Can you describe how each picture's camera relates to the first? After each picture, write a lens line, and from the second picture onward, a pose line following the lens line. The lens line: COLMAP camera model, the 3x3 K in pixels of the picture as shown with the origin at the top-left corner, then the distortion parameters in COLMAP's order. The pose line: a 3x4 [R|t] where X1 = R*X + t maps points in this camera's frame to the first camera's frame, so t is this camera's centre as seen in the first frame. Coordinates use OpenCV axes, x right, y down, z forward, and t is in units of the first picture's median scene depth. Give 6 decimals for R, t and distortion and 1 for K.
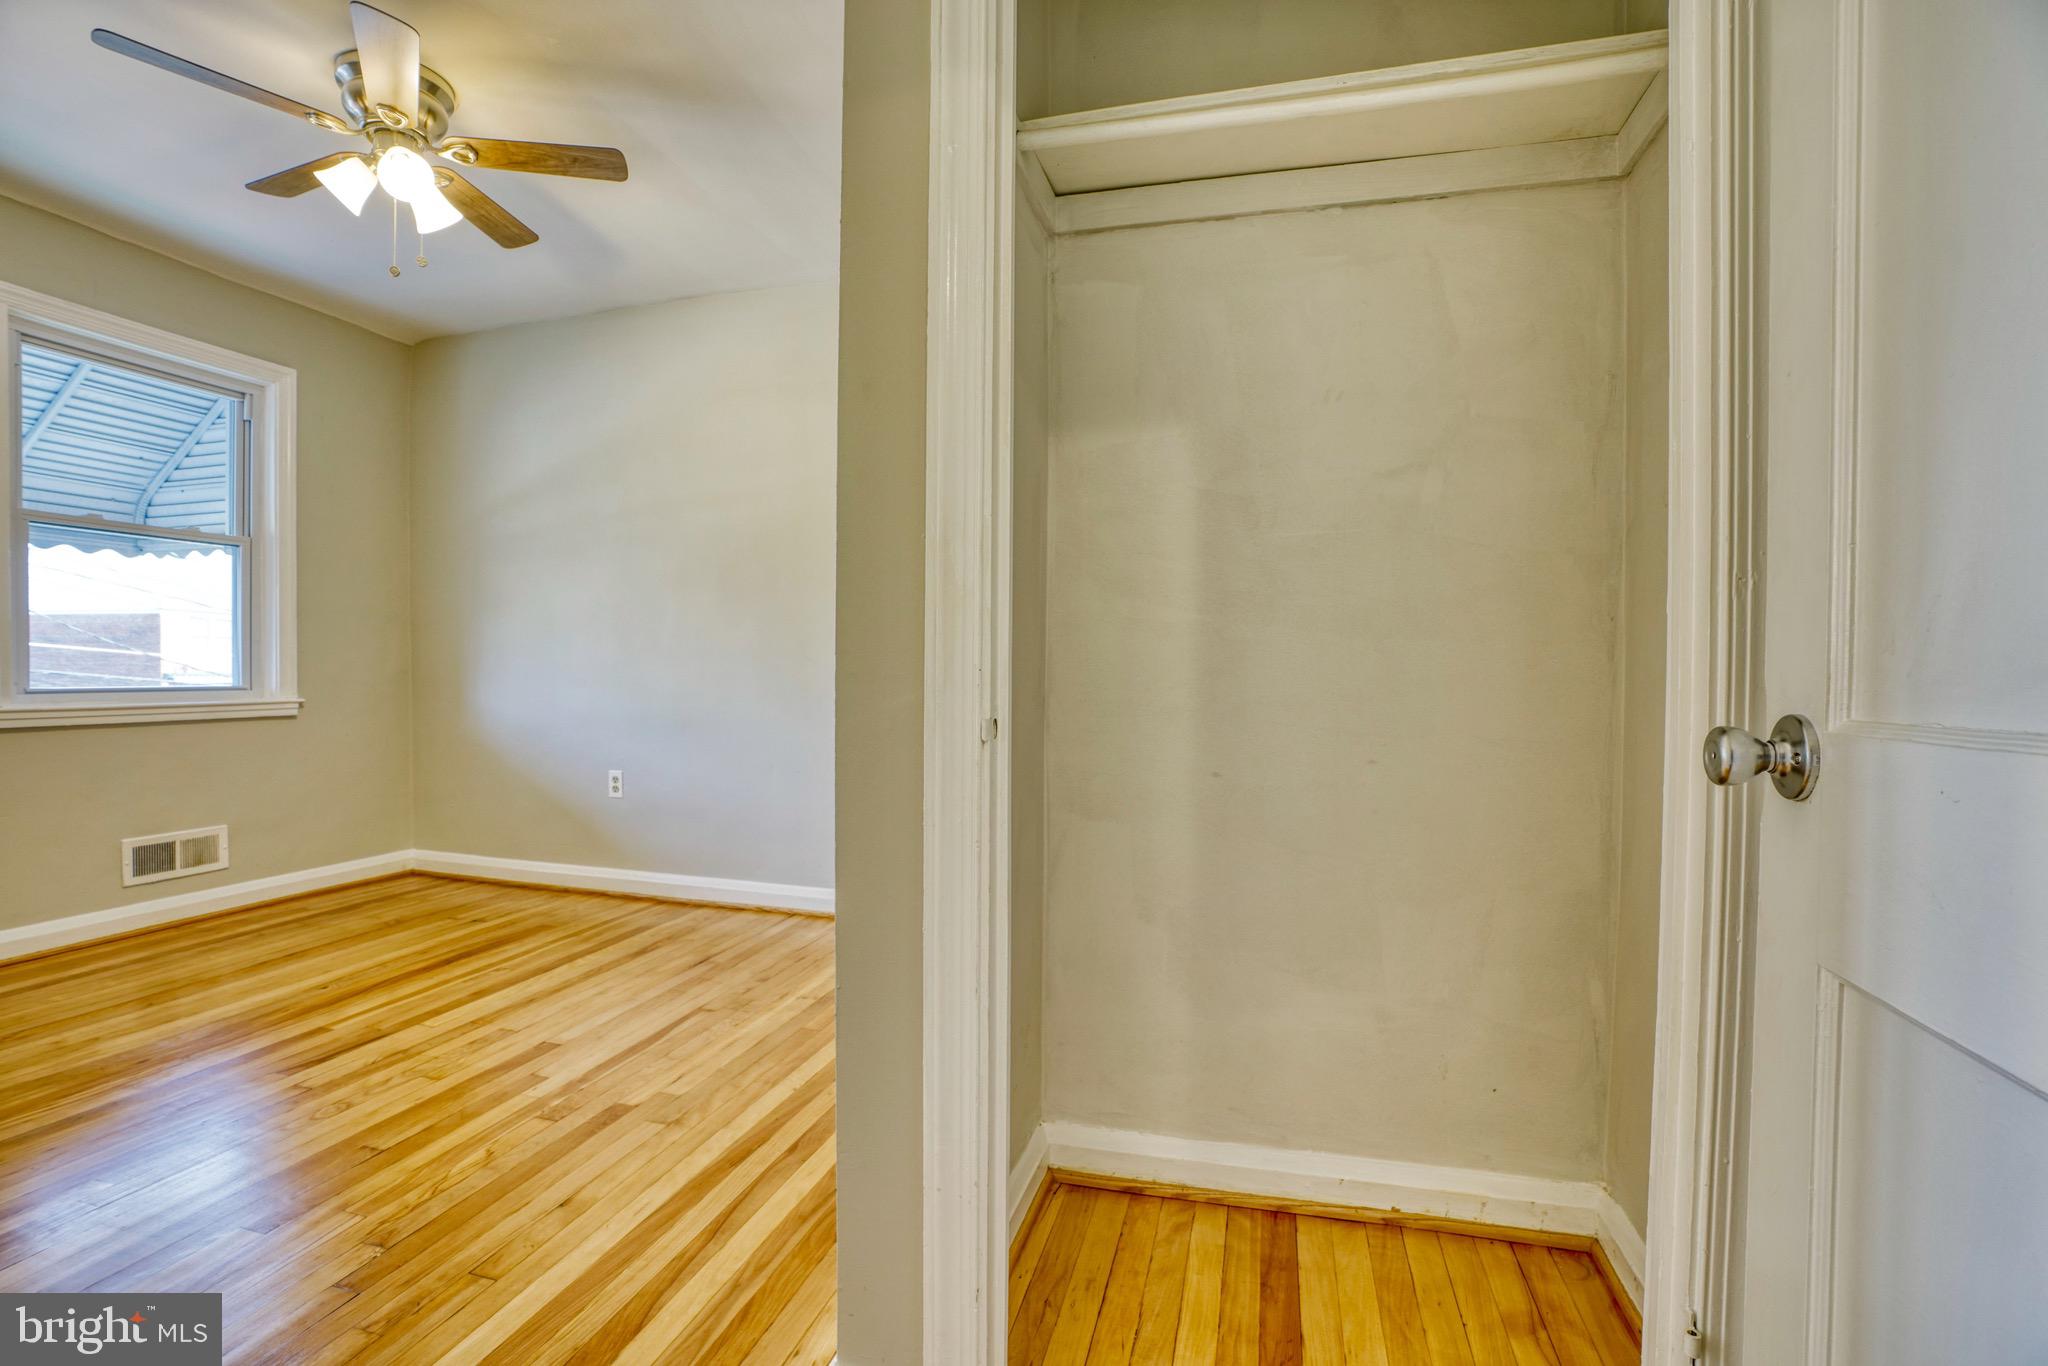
lens RADIAL K [[942.9, 0, 1005.9], [0, 942.9, 690.6], [0, 0, 1]] dist [-0.073383, 0.029182]
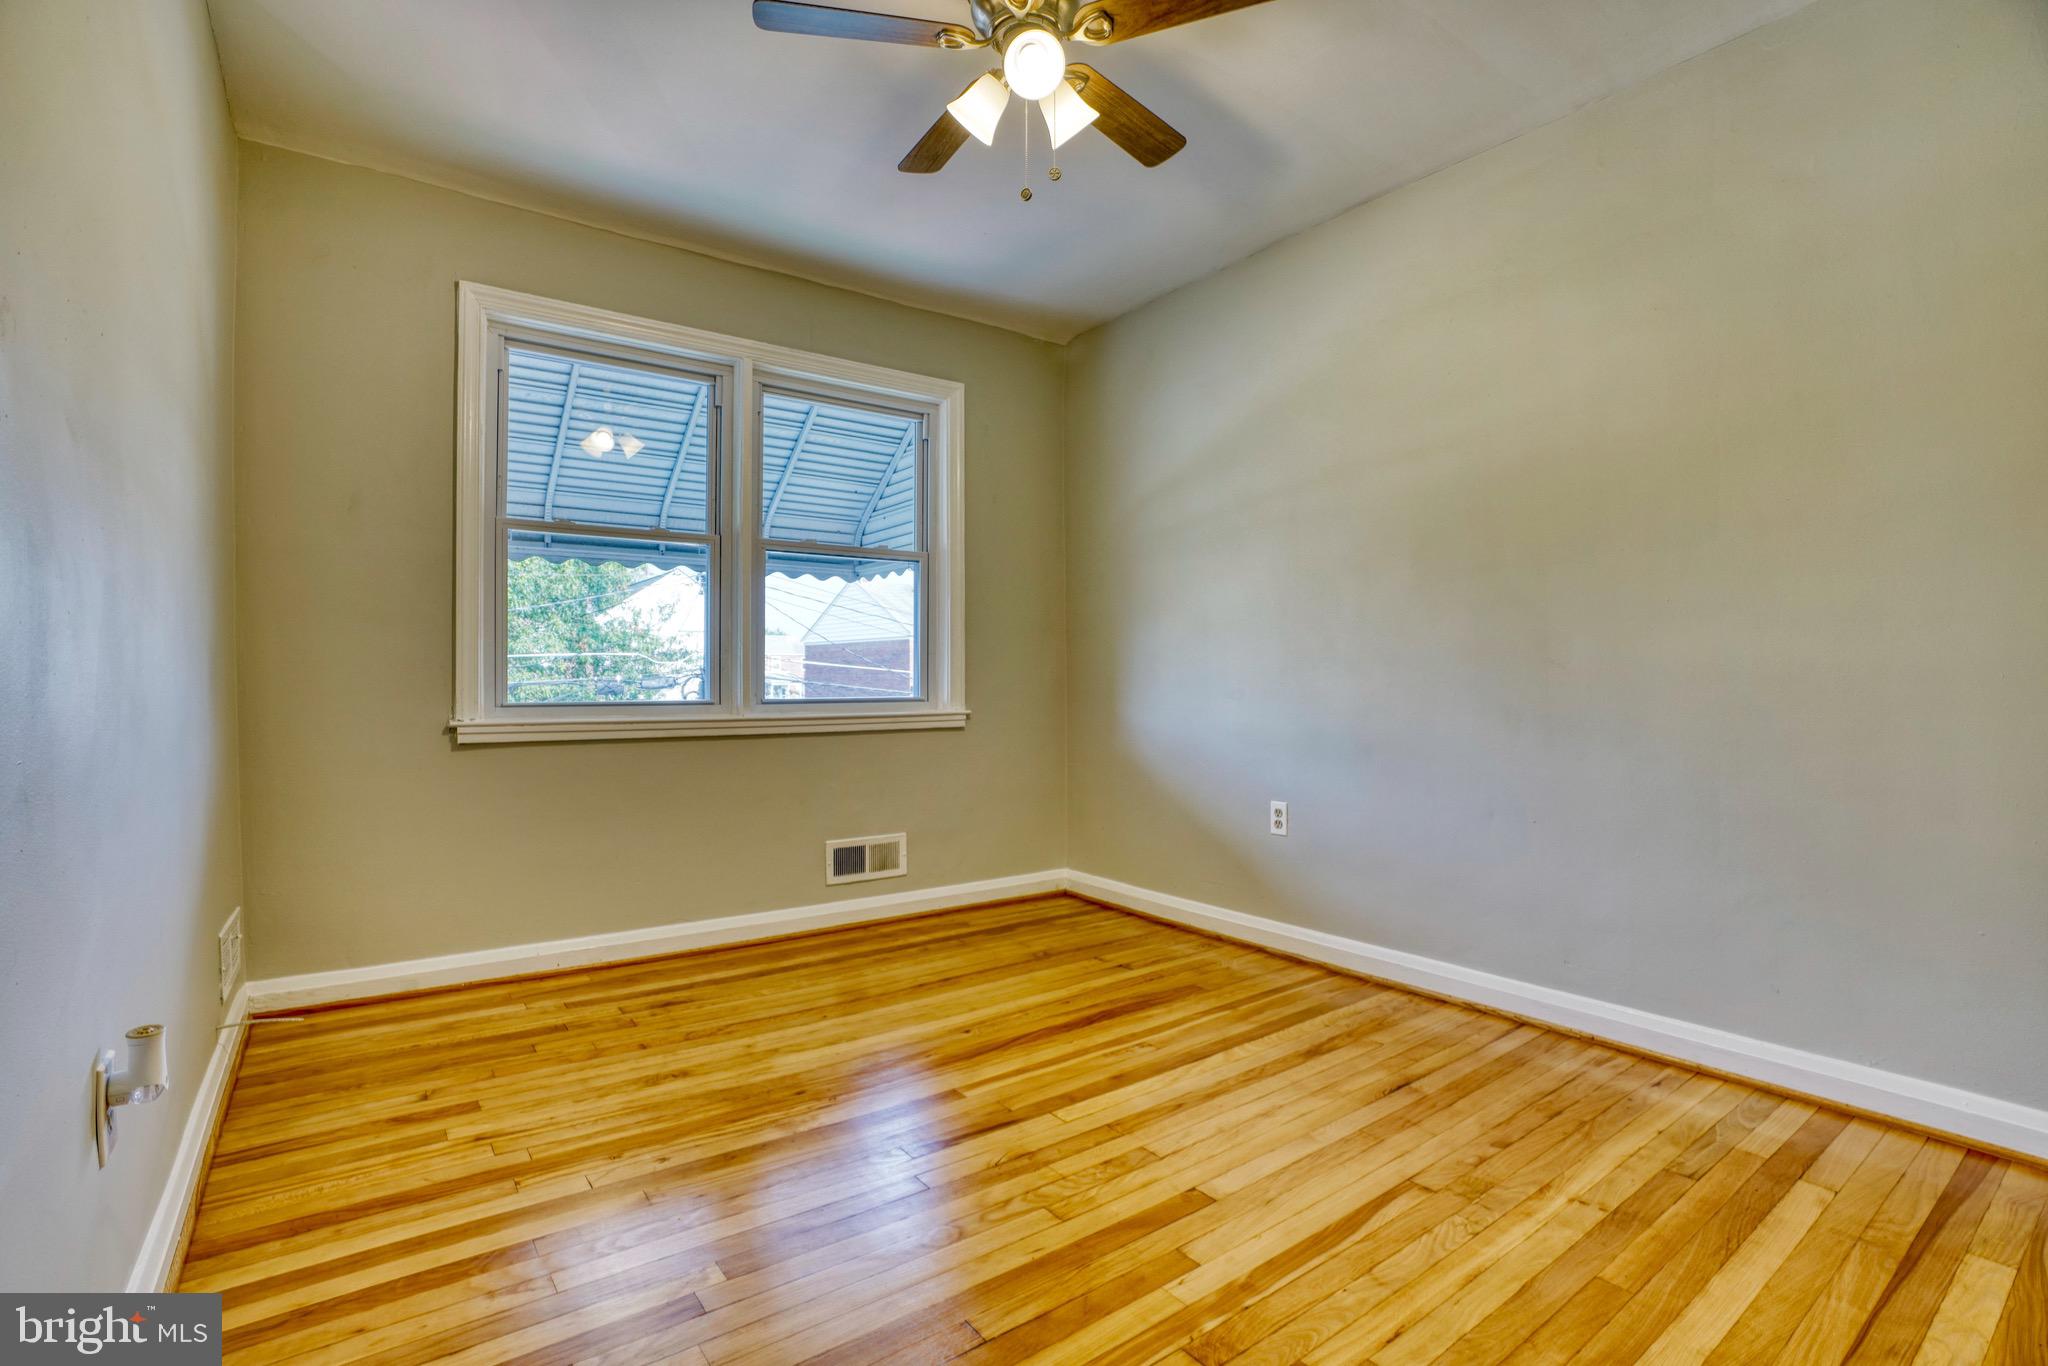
lens RADIAL K [[942.9, 0, 1005.9], [0, 942.9, 690.6], [0, 0, 1]] dist [-0.073383, 0.029182]
pose [[0.792183, -0.001198, -0.610283, -0.131231], [-0.006544, 0.999924, -0.010456, -0.002565], [0.610249, 0.012277, 0.792115, 0.245505]]
